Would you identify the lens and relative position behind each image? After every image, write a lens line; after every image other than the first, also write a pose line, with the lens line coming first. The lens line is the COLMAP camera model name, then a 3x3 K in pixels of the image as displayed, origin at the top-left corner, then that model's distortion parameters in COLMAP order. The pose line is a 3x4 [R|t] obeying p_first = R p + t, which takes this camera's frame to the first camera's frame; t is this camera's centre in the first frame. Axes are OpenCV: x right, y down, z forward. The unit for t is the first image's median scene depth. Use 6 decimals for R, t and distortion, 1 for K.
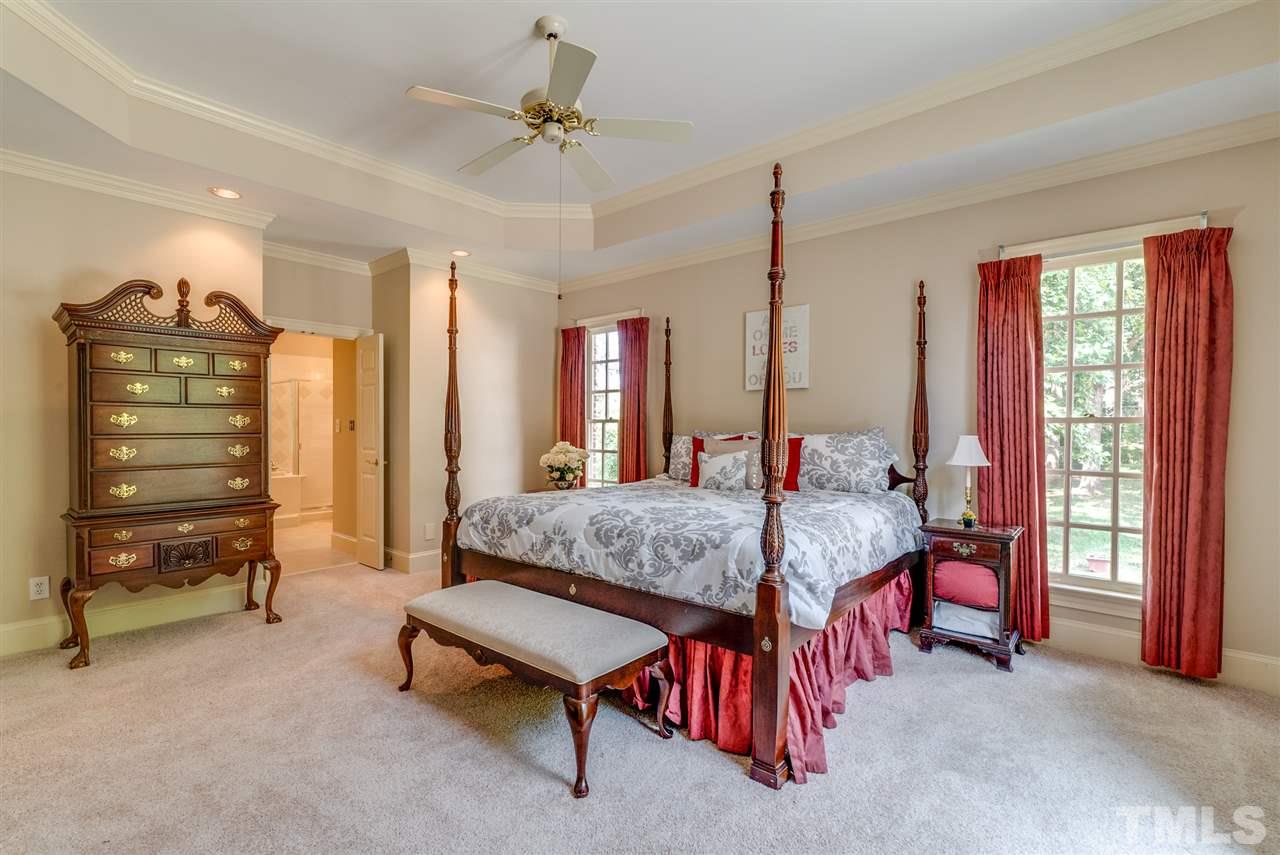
lens RADIAL K [[588.9, 0, 643.6], [0, 588.9, 434.4], [0, 0, 1]] dist [0.016463, 0.000361]
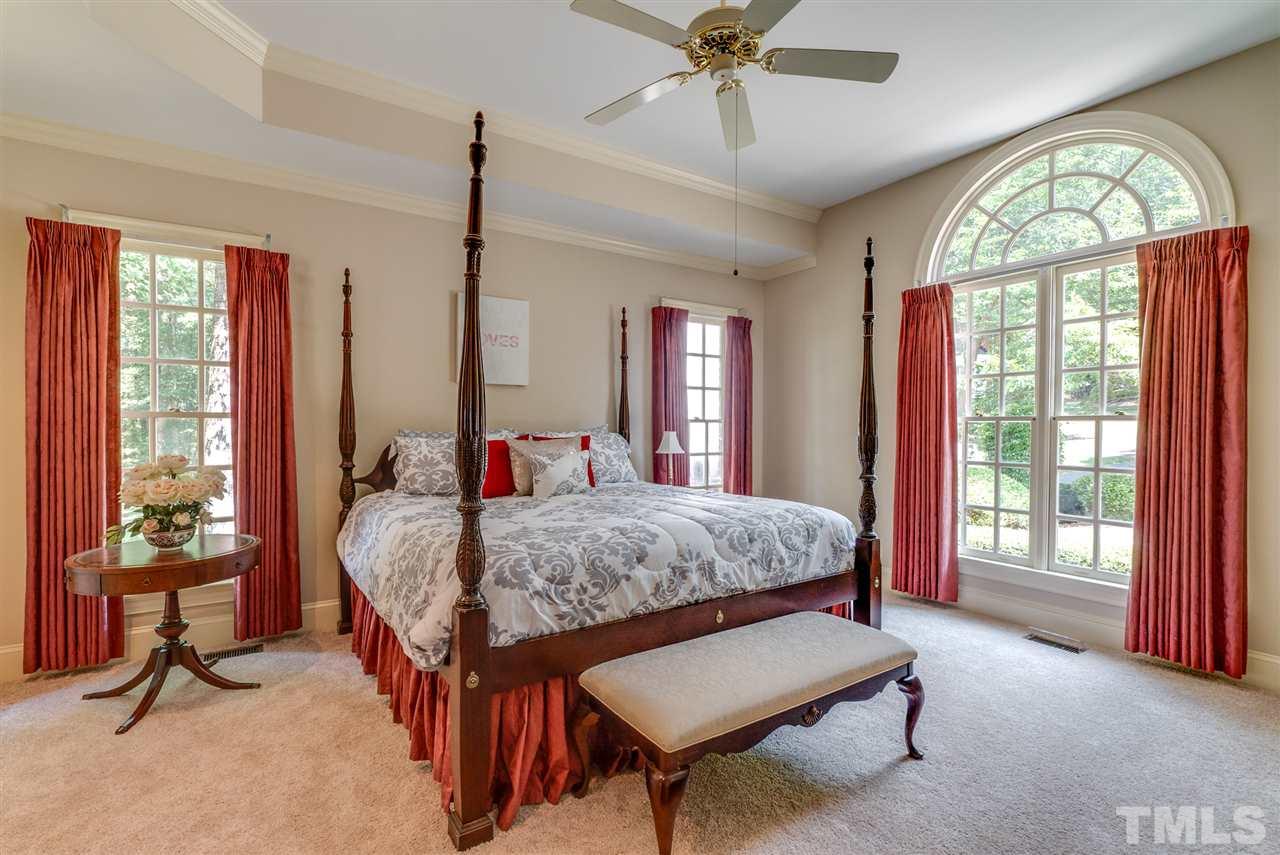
lens RADIAL K [[588.9, 0, 644.1], [0, 588.9, 424.5], [0, 0, 1]] dist [0.016463, 0.000361]
pose [[0.272486, -0.004927, 0.962147, -0.889130], [0.007993, 0.999964, 0.002857, -0.020306], [-0.962127, 0.006912, 0.272515, 0.785540]]
